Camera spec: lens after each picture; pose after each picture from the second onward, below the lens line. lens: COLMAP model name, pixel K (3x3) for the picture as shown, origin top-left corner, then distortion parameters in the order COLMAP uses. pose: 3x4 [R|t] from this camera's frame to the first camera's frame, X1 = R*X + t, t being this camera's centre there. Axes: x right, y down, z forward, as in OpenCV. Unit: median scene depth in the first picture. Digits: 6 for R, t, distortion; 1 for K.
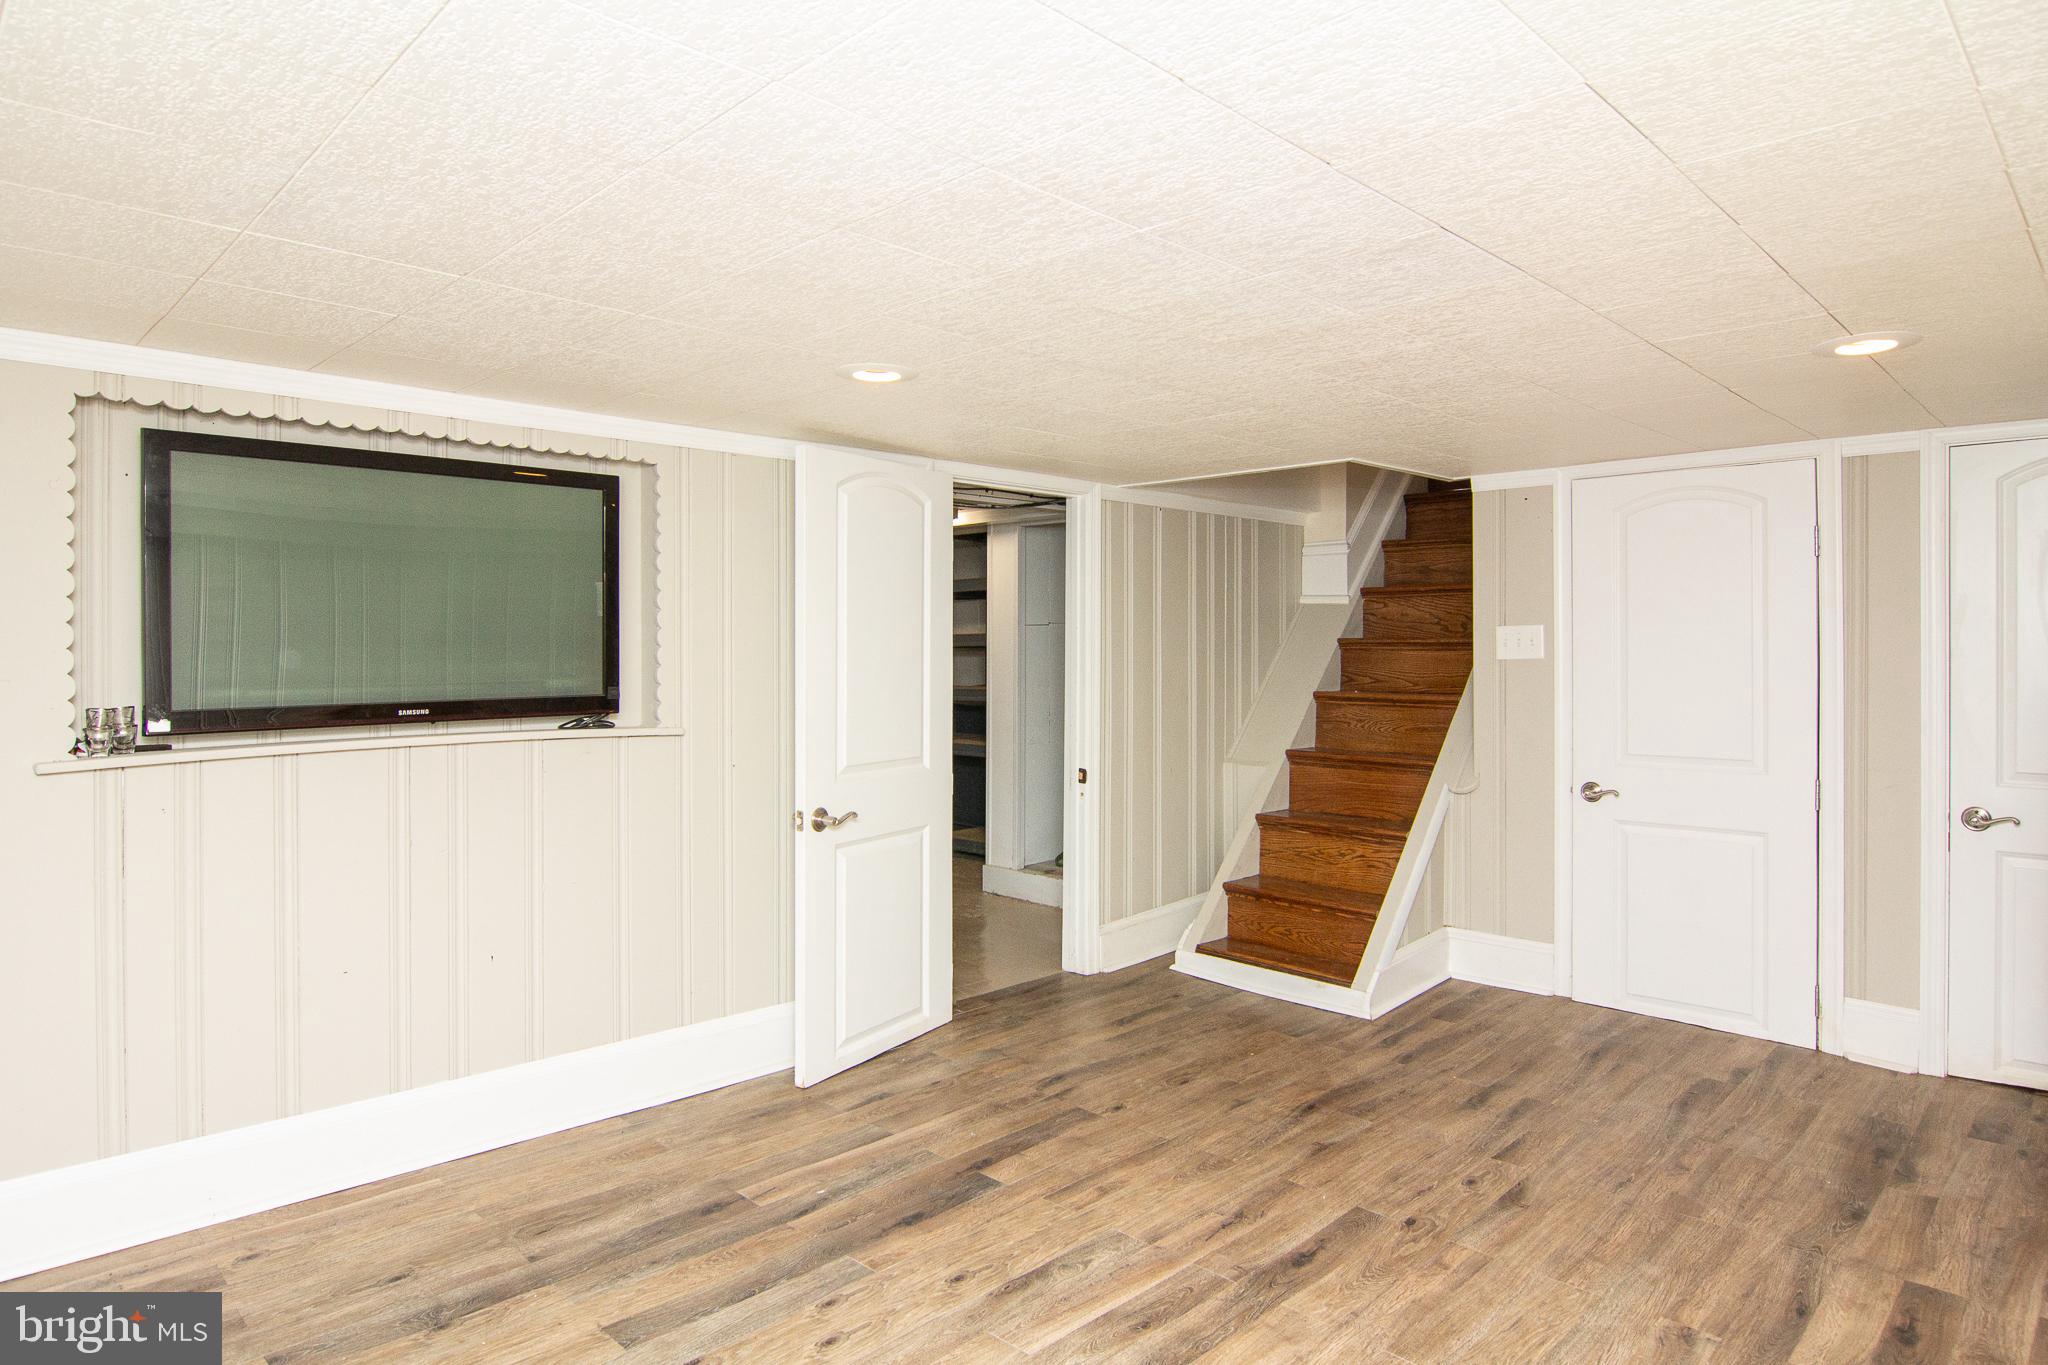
lens RADIAL K [[1192.1, 0, 1024.0], [0, 1192.1, 682.5], [0, 0, 1]] dist [0.001479, -0.001878]
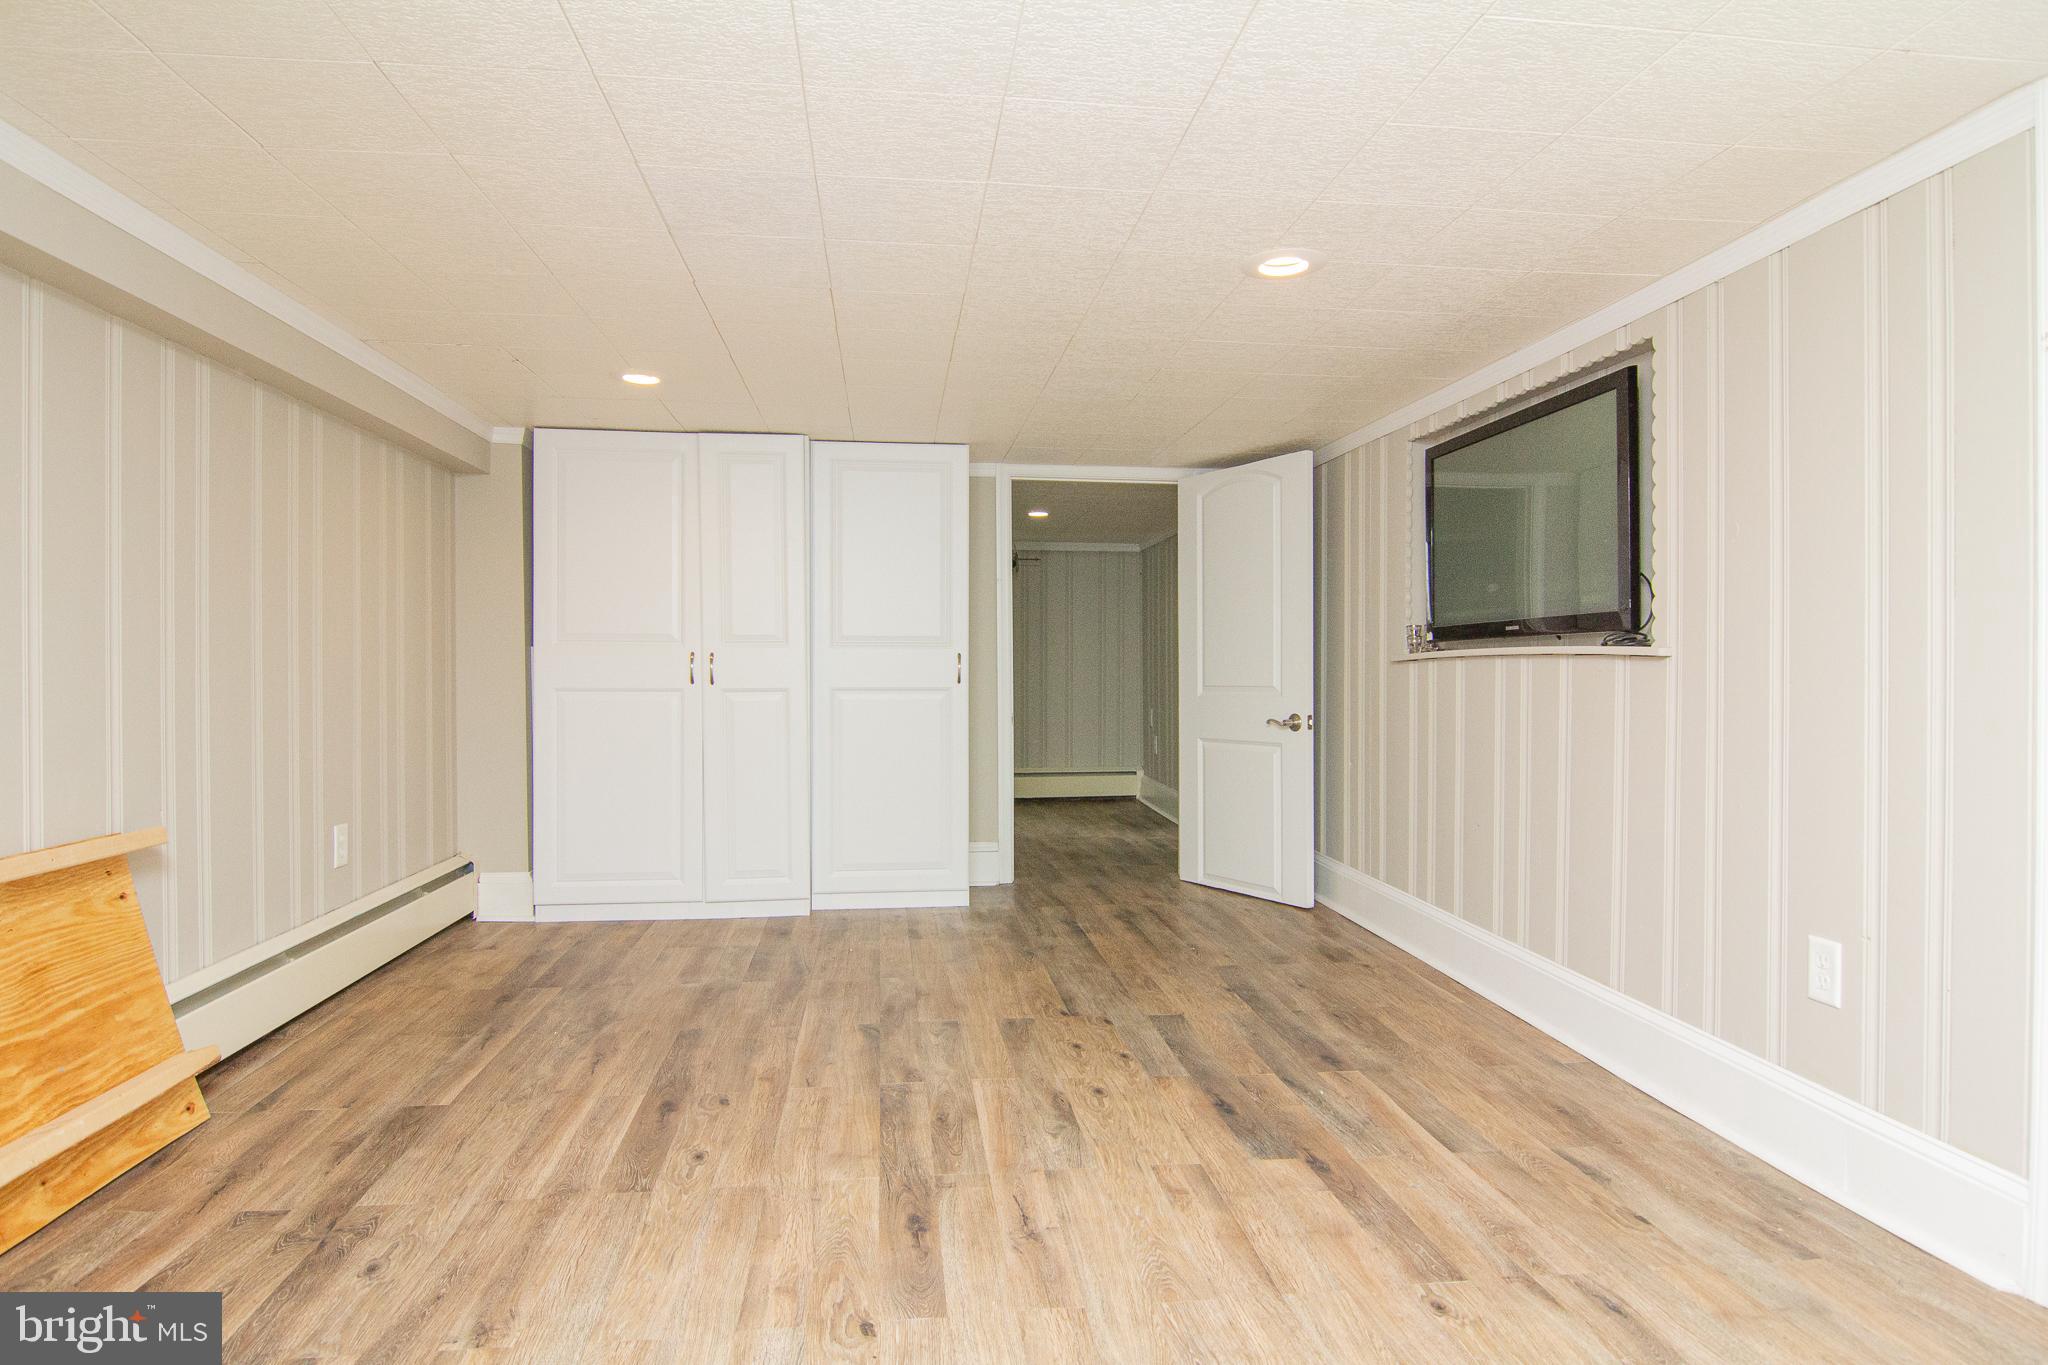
lens RADIAL K [[1192.1, 0, 1024.0], [0, 1192.1, 682.5], [0, 0, 1]] dist [0.001479, -0.001878]
pose [[-0.634079, 0.003787, -0.773259, 0.833790], [-0.025229, 0.999354, 0.025582, 0.071088], [0.772857, 0.035729, -0.633574, 1.568664]]
